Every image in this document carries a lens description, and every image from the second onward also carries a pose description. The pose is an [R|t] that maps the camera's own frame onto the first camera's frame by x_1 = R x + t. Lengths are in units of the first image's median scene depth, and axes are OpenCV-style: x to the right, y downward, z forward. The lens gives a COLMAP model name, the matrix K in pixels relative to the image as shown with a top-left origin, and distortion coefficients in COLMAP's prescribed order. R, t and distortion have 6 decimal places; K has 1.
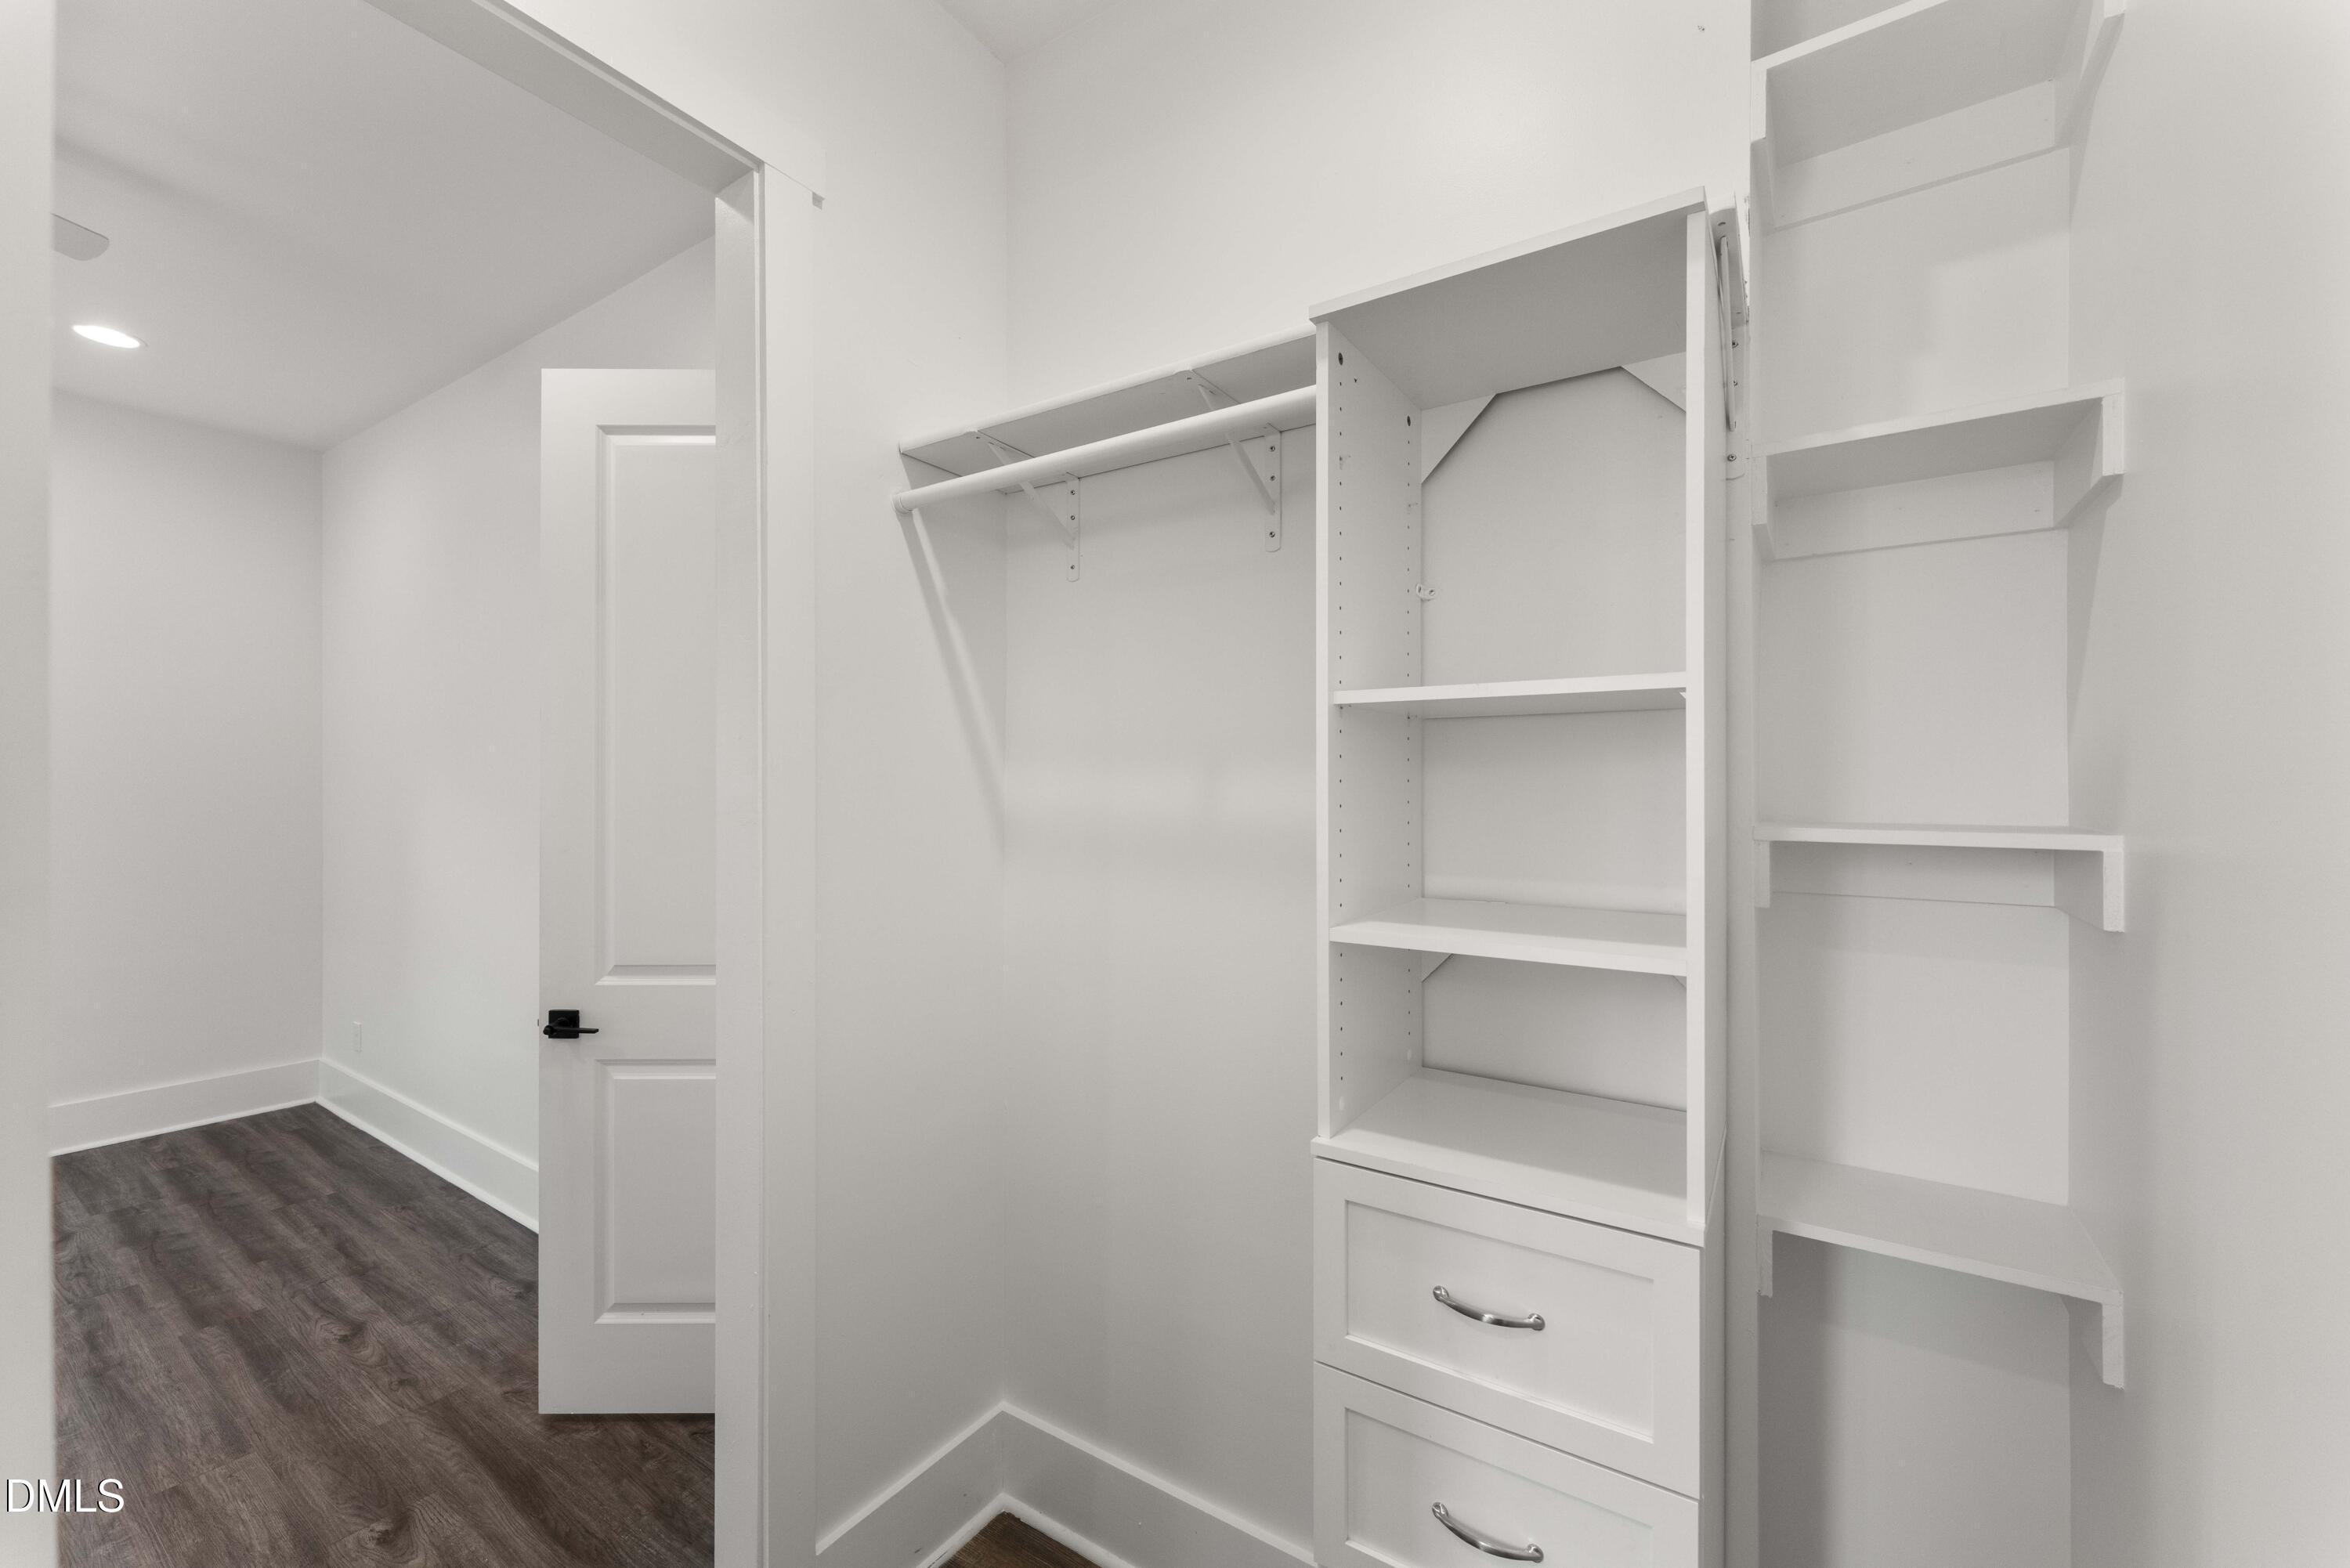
lens RADIAL K [[949.4, 0, 1175.0], [0, 949.4, 784.0], [0, 0, 1]] dist [-0.000811, -0.000090]
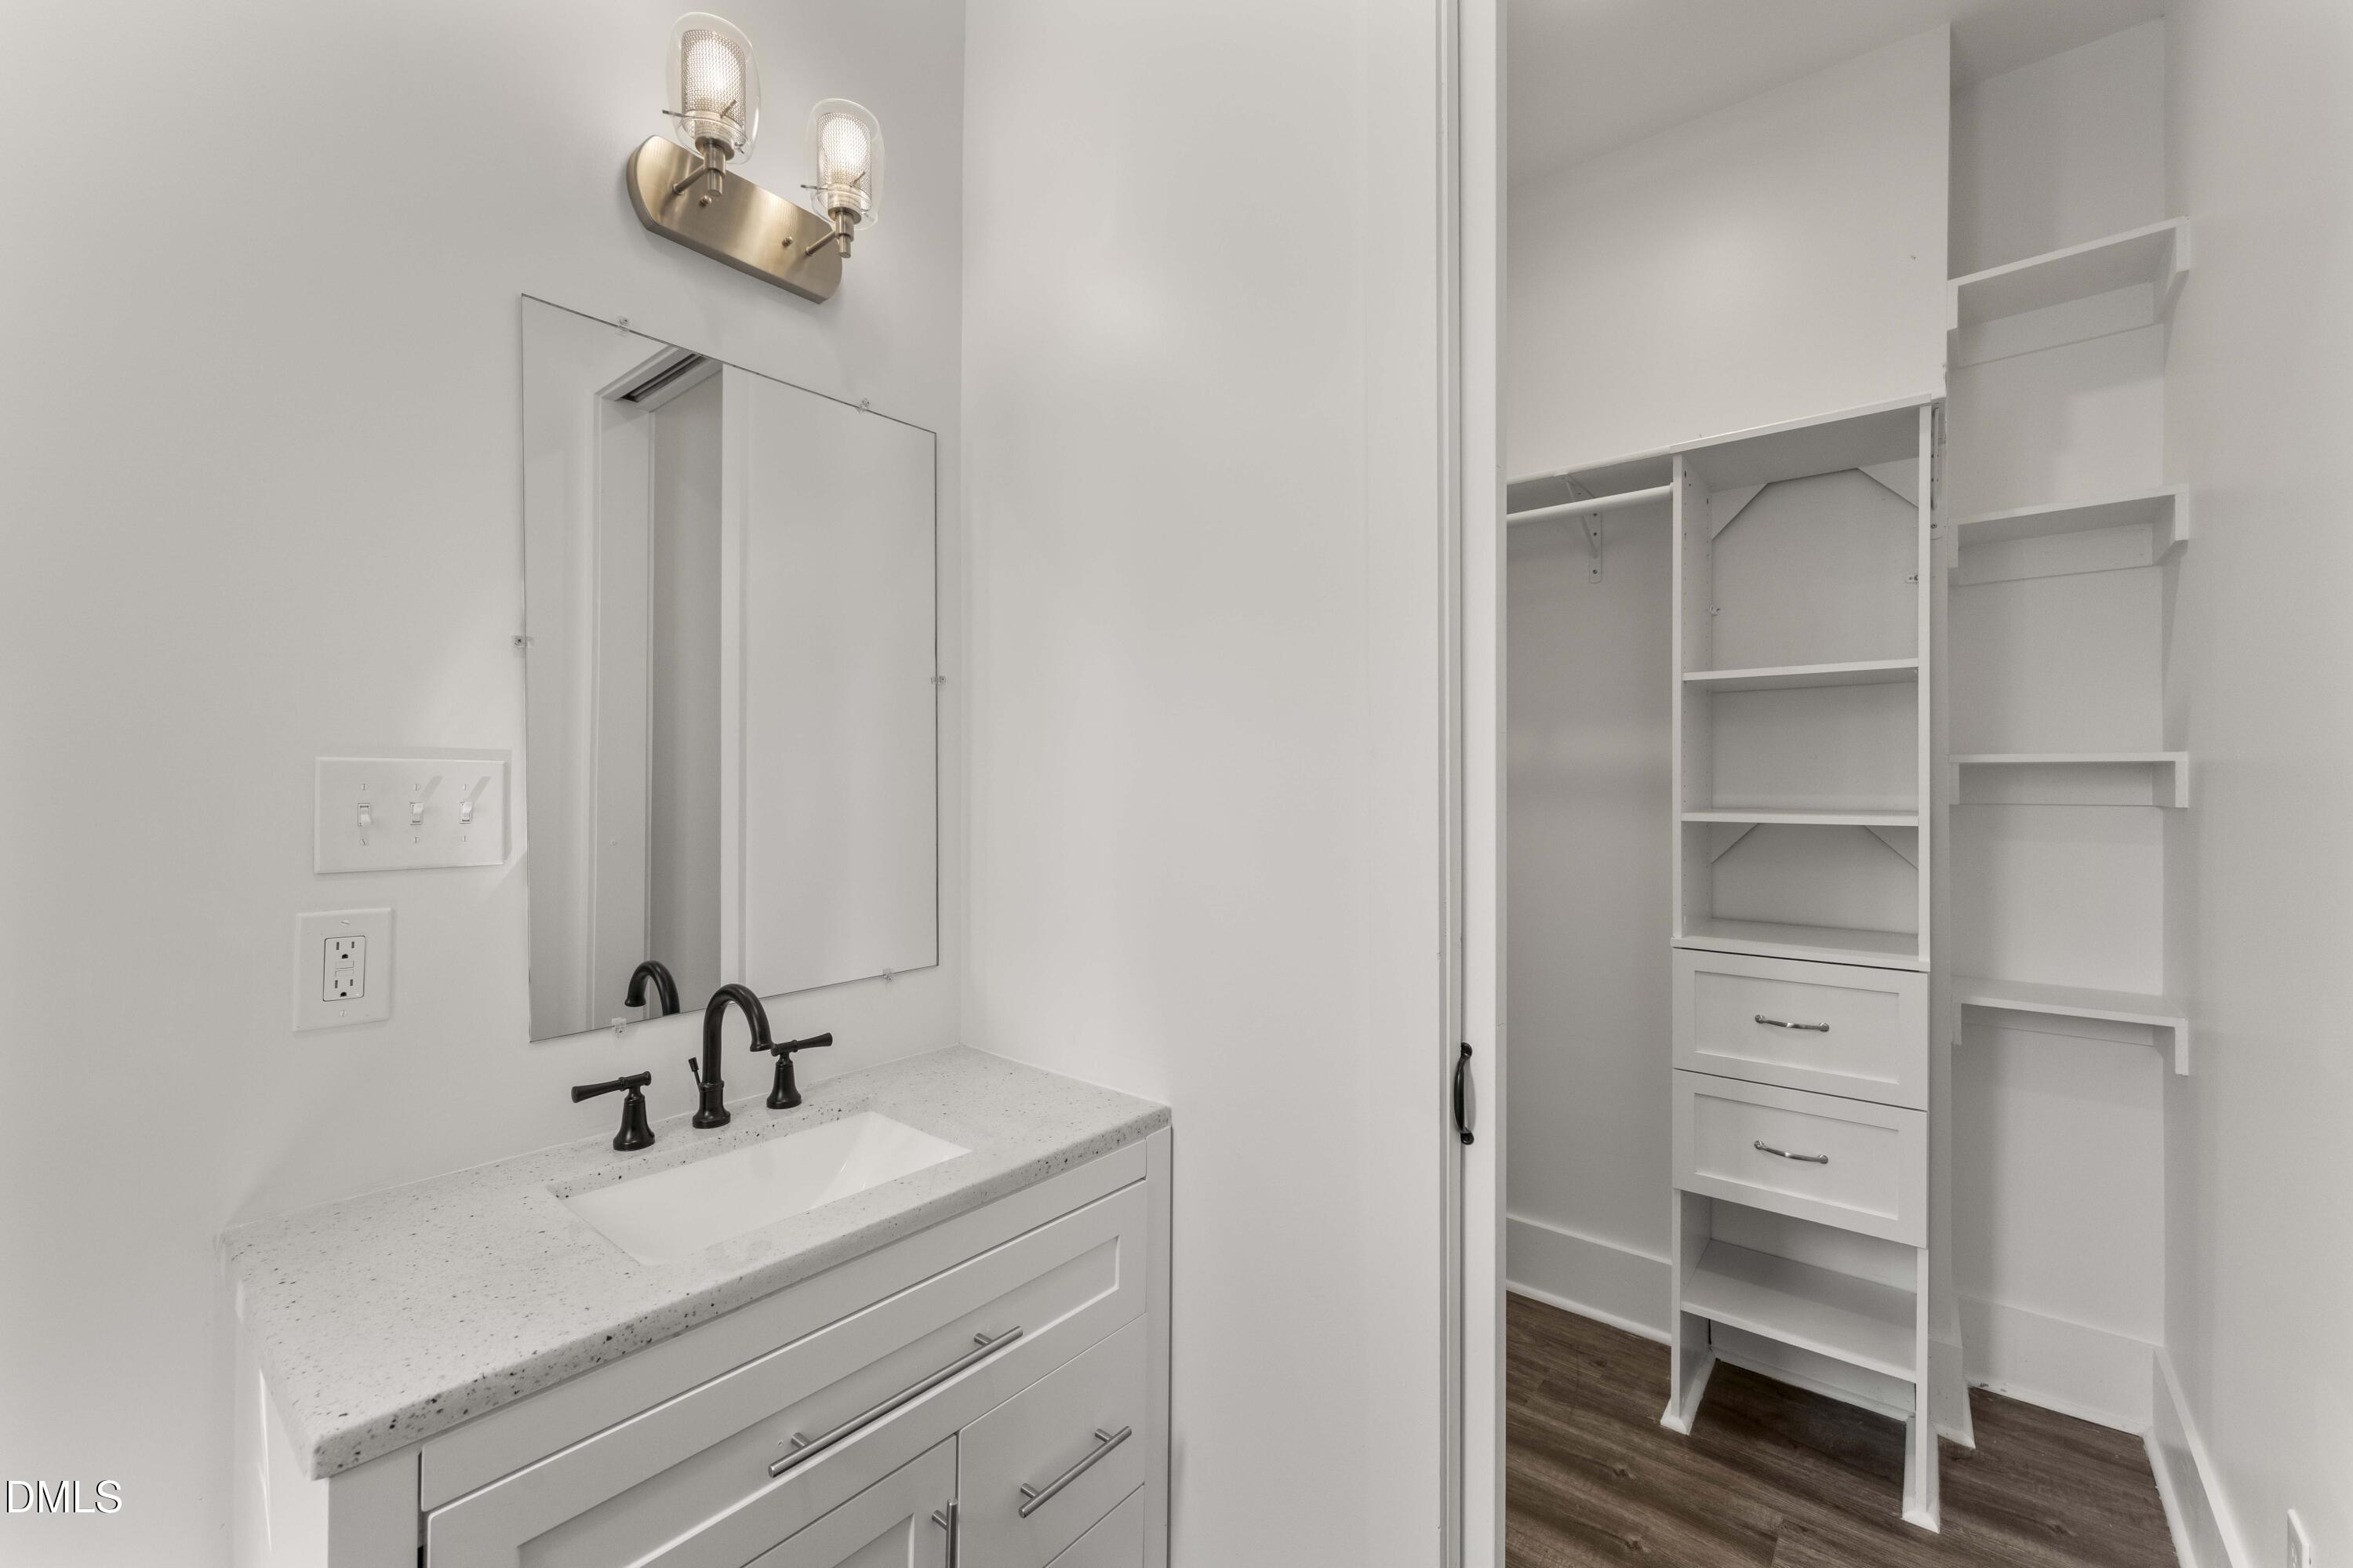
lens RADIAL K [[955.7, 0, 1165.4], [0, 955.7, 784.4], [0, 0, 1]] dist [-0.000921, -0.000158]
pose [[0.995318, 0.000139, -0.096654, -0.573547], [-0.000013, 0.999999, 0.001308, 0.095918], [0.096655, -0.001300, 0.995317, -0.764548]]
